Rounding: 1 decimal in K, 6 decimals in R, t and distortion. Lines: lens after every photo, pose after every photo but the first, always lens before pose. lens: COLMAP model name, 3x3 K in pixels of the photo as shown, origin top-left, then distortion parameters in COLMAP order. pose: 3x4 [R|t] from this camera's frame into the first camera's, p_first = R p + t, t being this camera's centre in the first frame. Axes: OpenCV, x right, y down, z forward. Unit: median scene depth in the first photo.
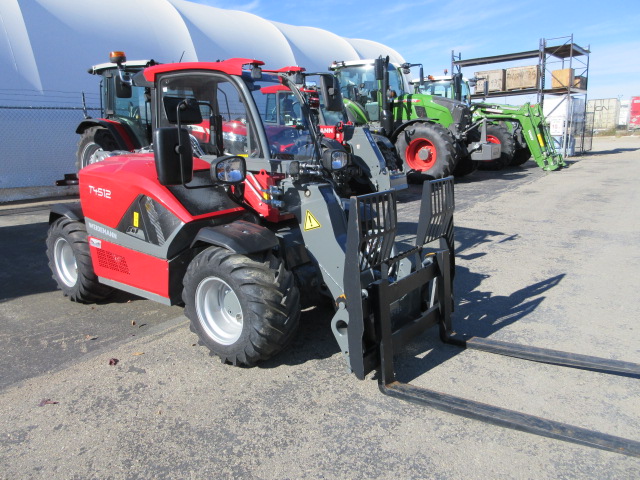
lens RADIAL K [[475.0, 0, 323.2], [0, 475.0, 247.1], [0, 0, 1]] dist [0.004137, -0.003884]
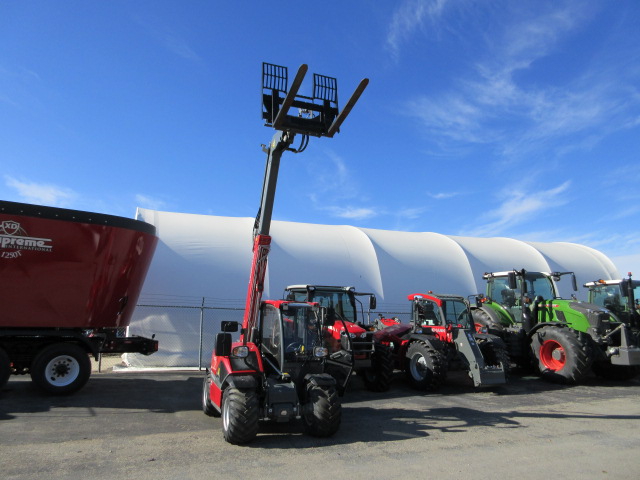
lens RADIAL K [[473.0, 0, 319.7], [0, 473.0, 242.9], [0, 0, 1]] dist [-0.001384, -0.000154]
pose [[0.852806, -0.055662, -0.519254, 0.323515], [-0.150743, 0.925742, -0.346812, 0.021945], [0.499999, 0.374037, 0.781087, -0.198755]]
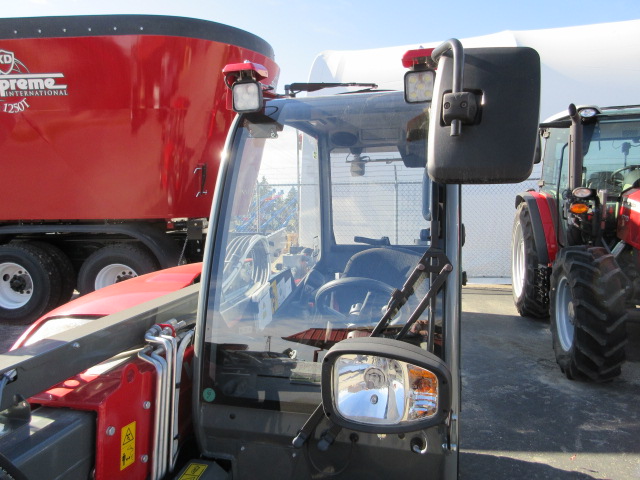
lens RADIAL K [[473.0, 0, 319.7], [0, 473.0, 242.9], [0, 0, 1]] dist [-0.001384, -0.000154]
pose [[0.388374, 0.078319, -0.918168, 0.067426], [-0.207630, 0.978198, -0.004386, -0.079130], [0.897806, 0.192342, 0.396167, 0.280023]]
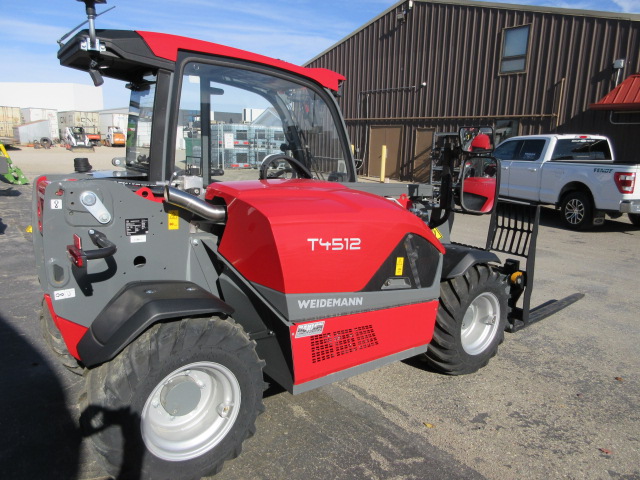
lens RADIAL K [[475.0, 0, 323.2], [0, 475.0, 247.1], [0, 0, 1]] dist [0.004137, -0.003884]
pose [[0.268467, -0.164066, 0.949214, -0.313098], [0.182388, 0.976223, 0.117150, -0.054807], [-0.945865, 0.141675, 0.292007, 0.236121]]
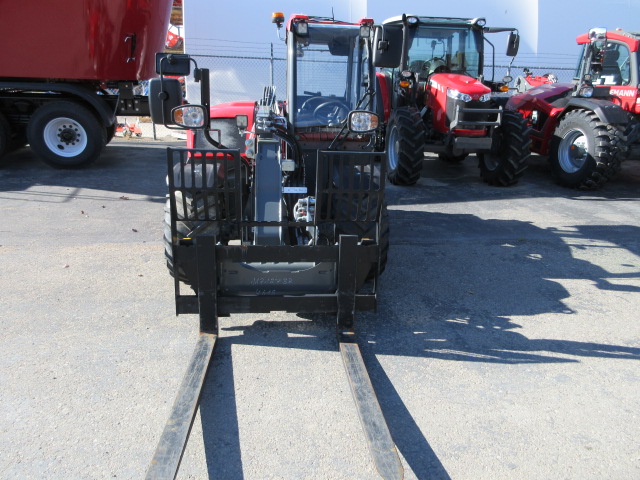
lens RADIAL K [[475.0, 0, 323.2], [0, 475.0, 247.1], [0, 0, 1]] dist [0.004137, -0.003884]
pose [[0.679612, 0.267737, -0.682967, 0.212040], [-0.207637, 0.963151, 0.170959, -0.028526], [0.703572, 0.025623, 0.710162, 0.095198]]
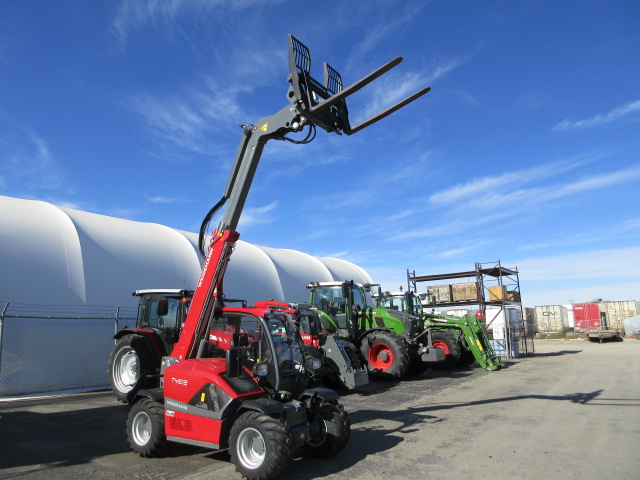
lens RADIAL K [[475.0, 0, 323.2], [0, 475.0, 247.1], [0, 0, 1]] dist [0.004137, -0.003884]
pose [[0.998531, 0.020124, 0.050312, -0.011799], [0.001582, 0.917259, -0.398289, 0.036206], [-0.054164, 0.397783, 0.915879, -0.235000]]
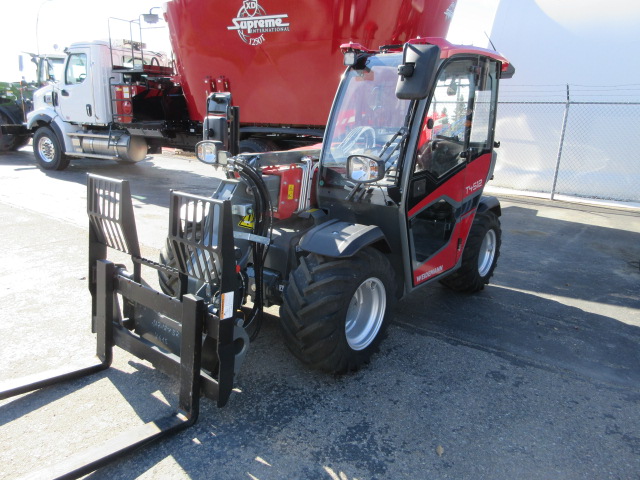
lens RADIAL K [[478.1, 0, 320.0], [0, 478.1, 240.0], [0, 0, 1]] dist [0.005340, 0.000019]
pose [[-0.027326, 0.248004, -0.968374, 0.237348], [-0.263254, 0.932753, 0.246310, -0.078040], [0.964339, 0.261659, 0.039800, 0.303025]]
